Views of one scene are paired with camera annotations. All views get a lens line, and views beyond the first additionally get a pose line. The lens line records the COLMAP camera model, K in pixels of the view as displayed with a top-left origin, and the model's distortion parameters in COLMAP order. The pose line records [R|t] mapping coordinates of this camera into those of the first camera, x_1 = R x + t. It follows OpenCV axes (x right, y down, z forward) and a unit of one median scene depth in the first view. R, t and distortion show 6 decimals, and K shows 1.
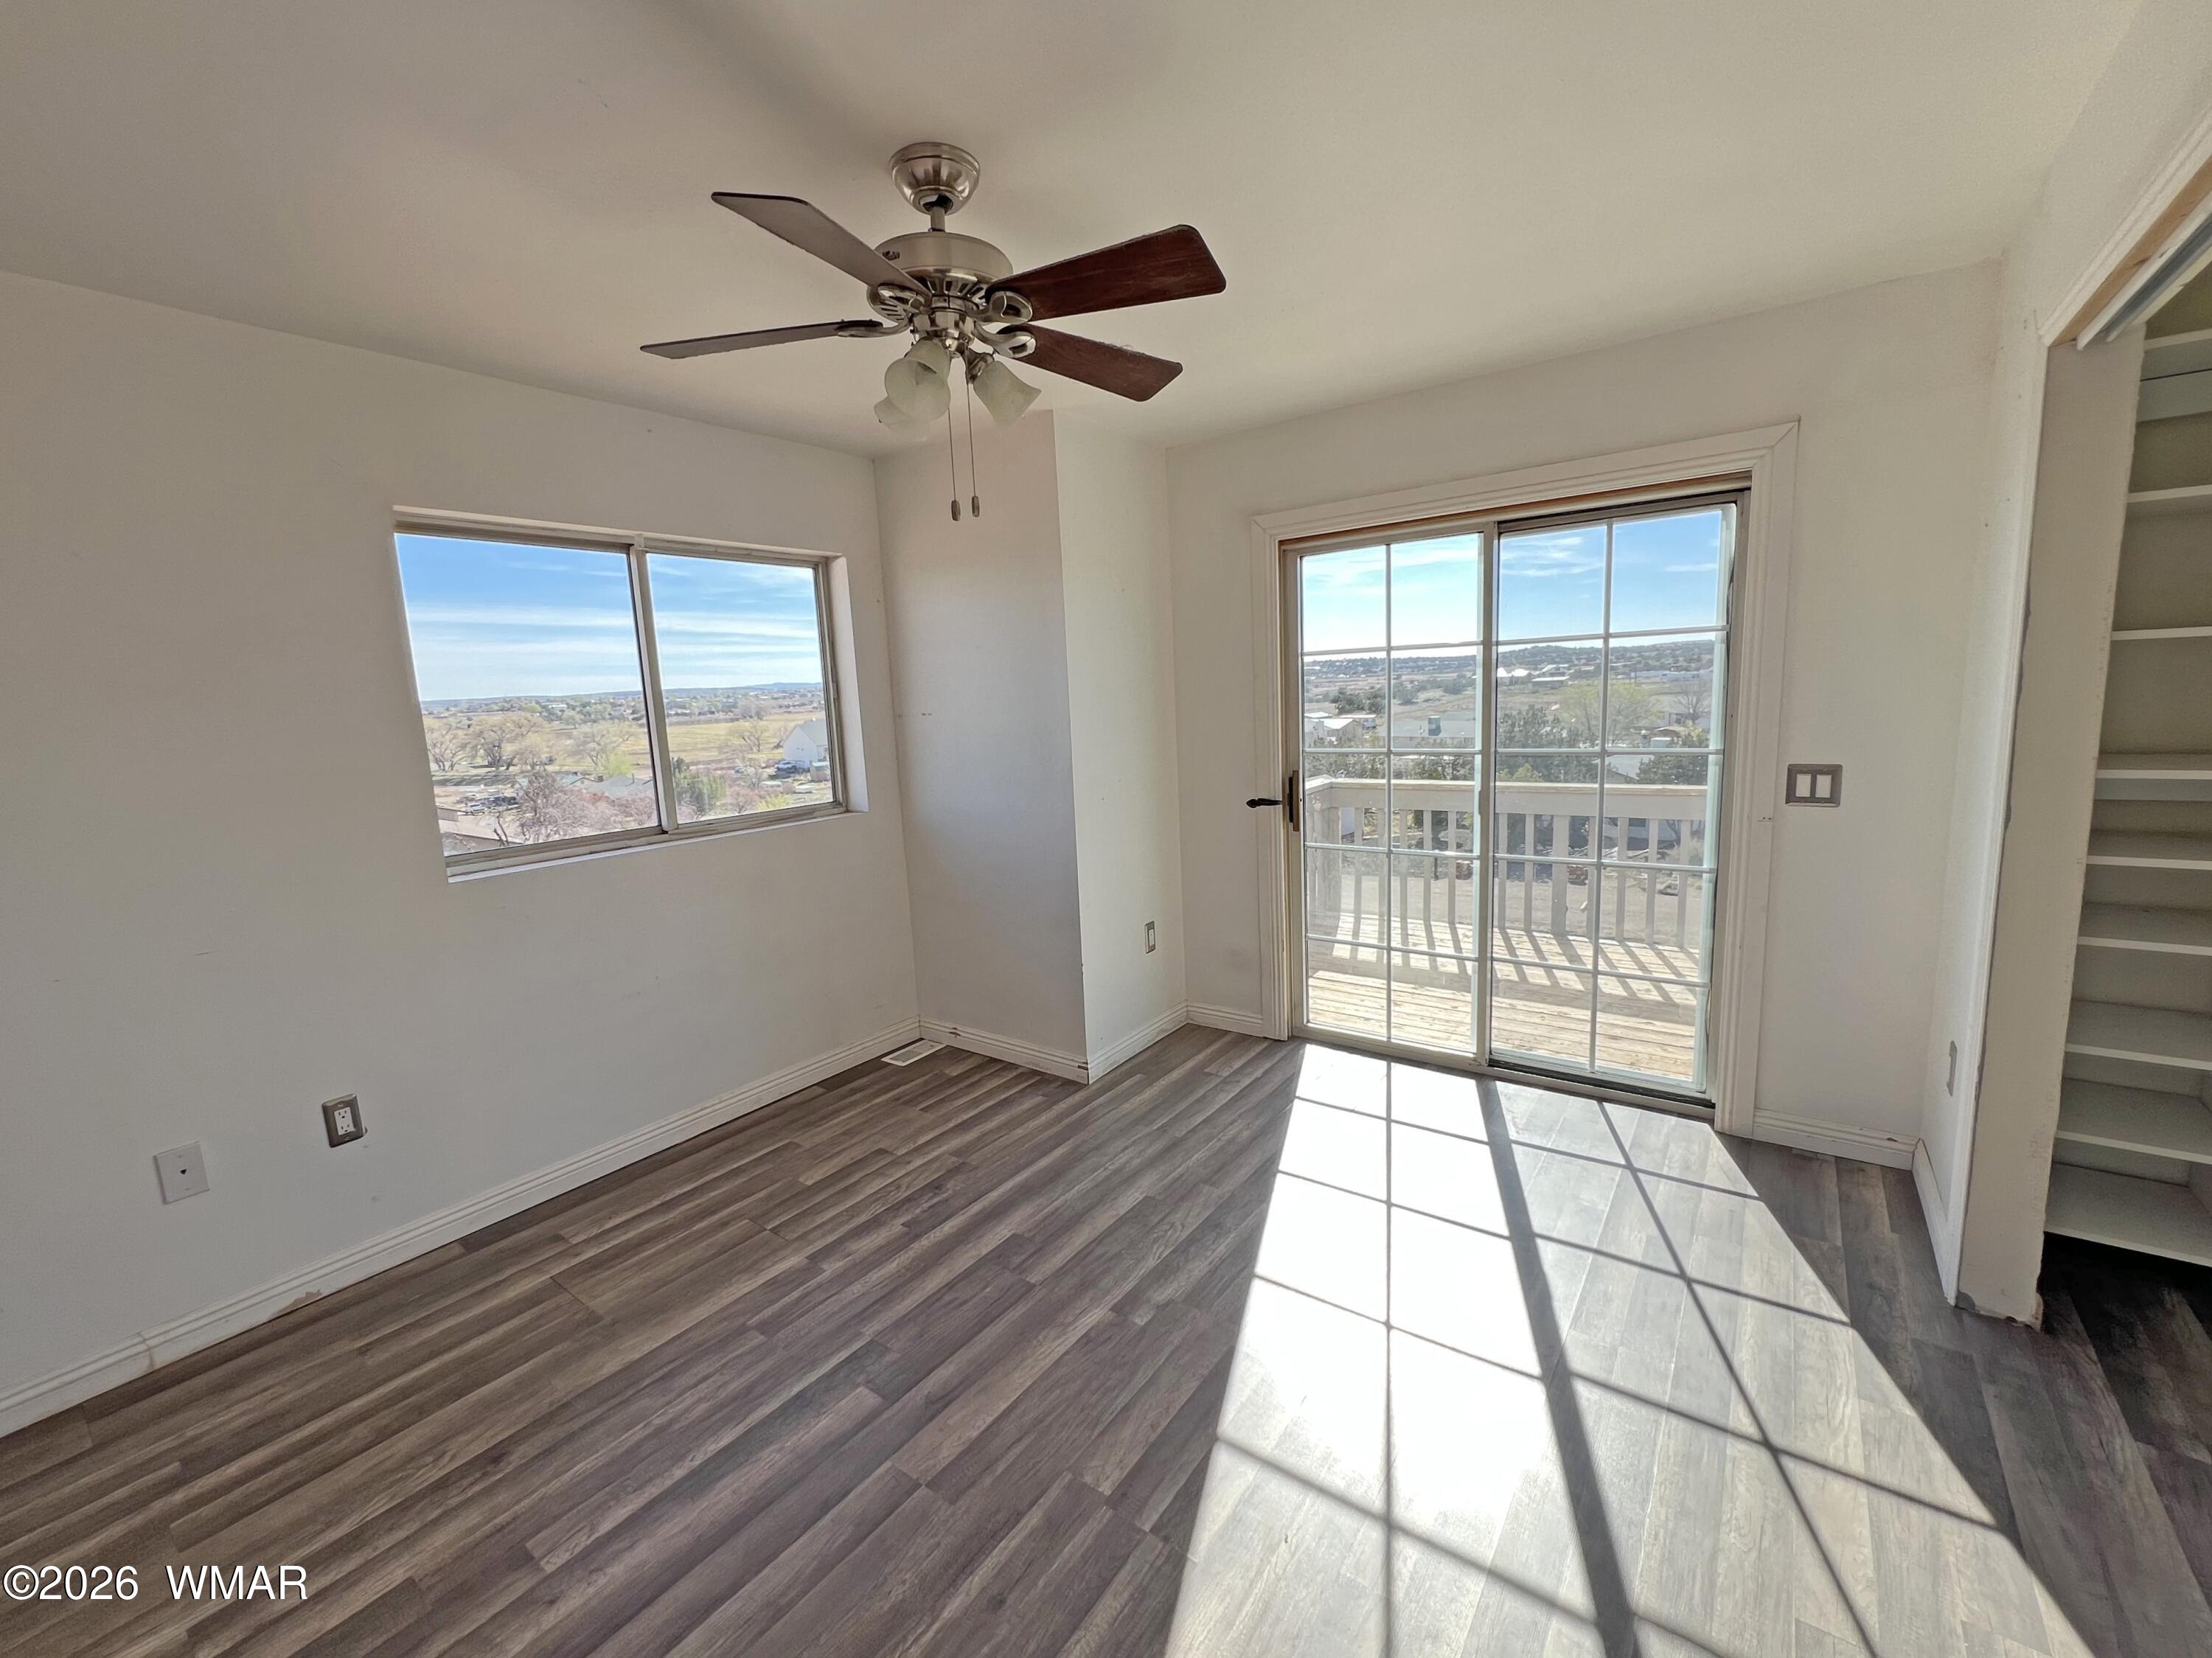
lens RADIAL K [[902.5, 0, 1103.6], [0, 902.5, 823.1], [0, 0, 1]] dist [-0.007499, 0.001735]
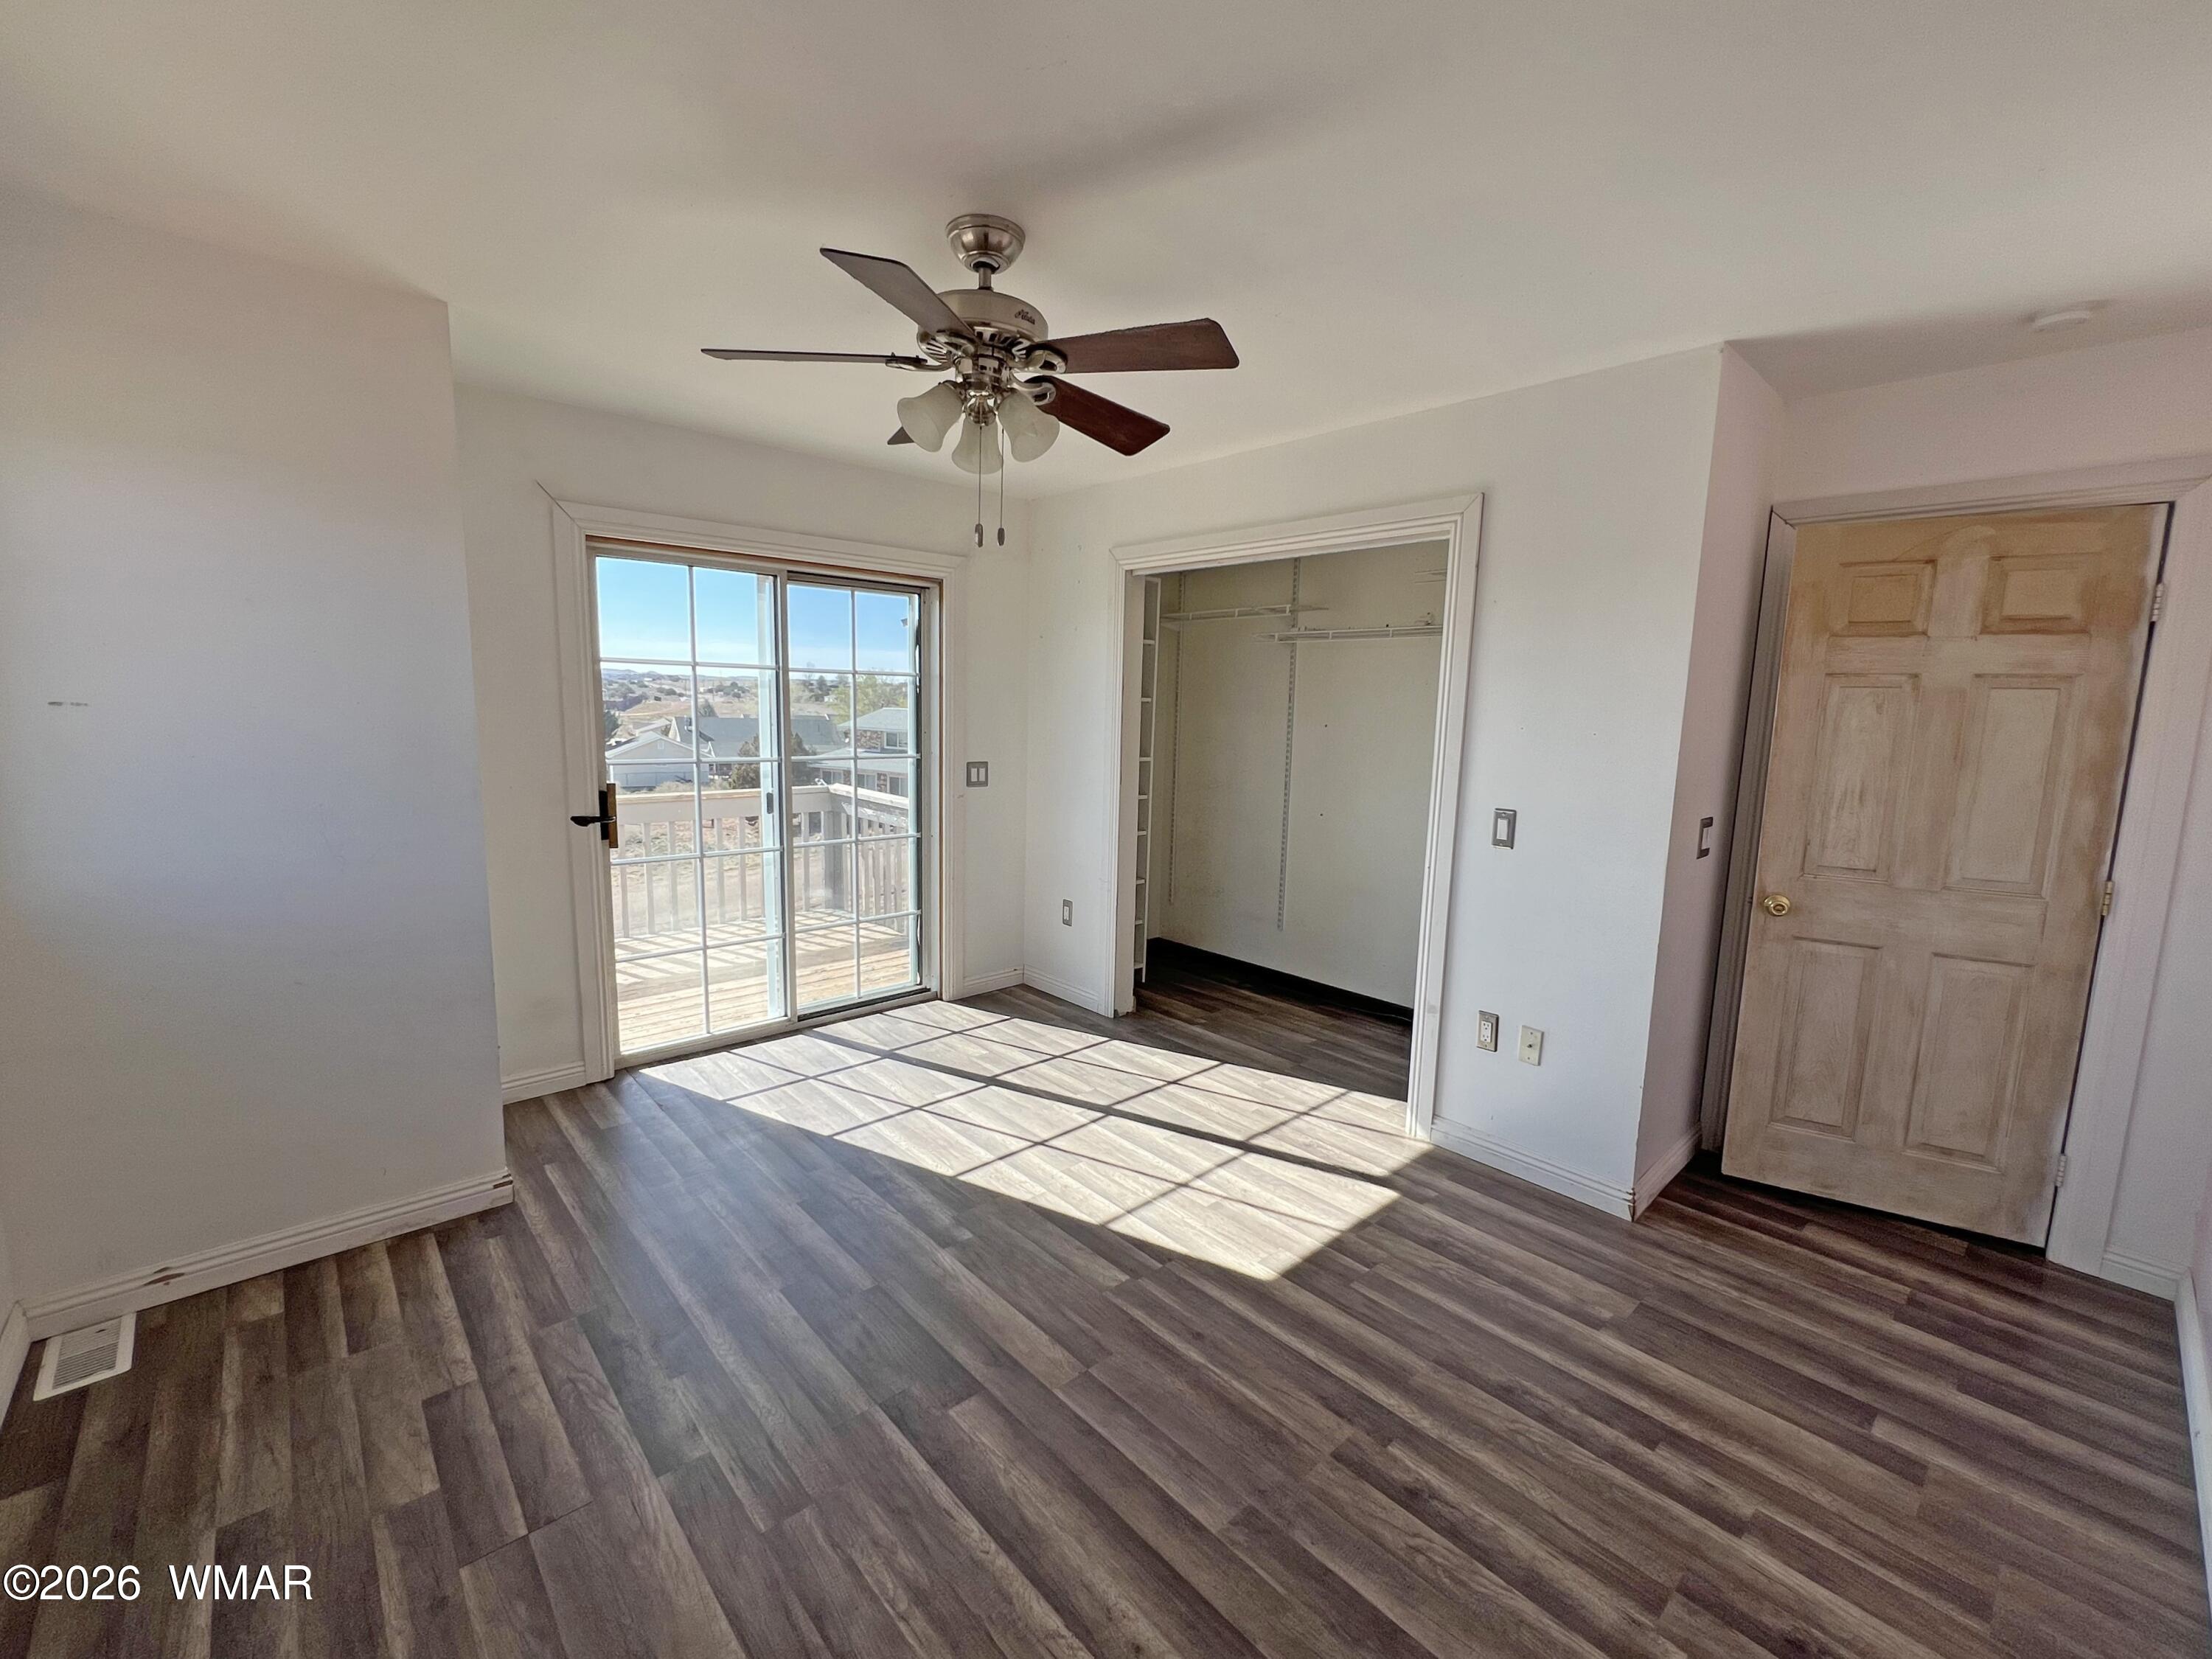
lens RADIAL K [[902.6, 0, 1099.4], [0, 902.6, 827.8], [0, 0, 1]] dist [-0.007499, 0.001735]
pose [[0.206676, -0.085202, 0.974692, -0.801695], [0.106477, 0.992243, 0.064159, -0.025959], [-0.972598, 0.090523, 0.214145, 0.416091]]
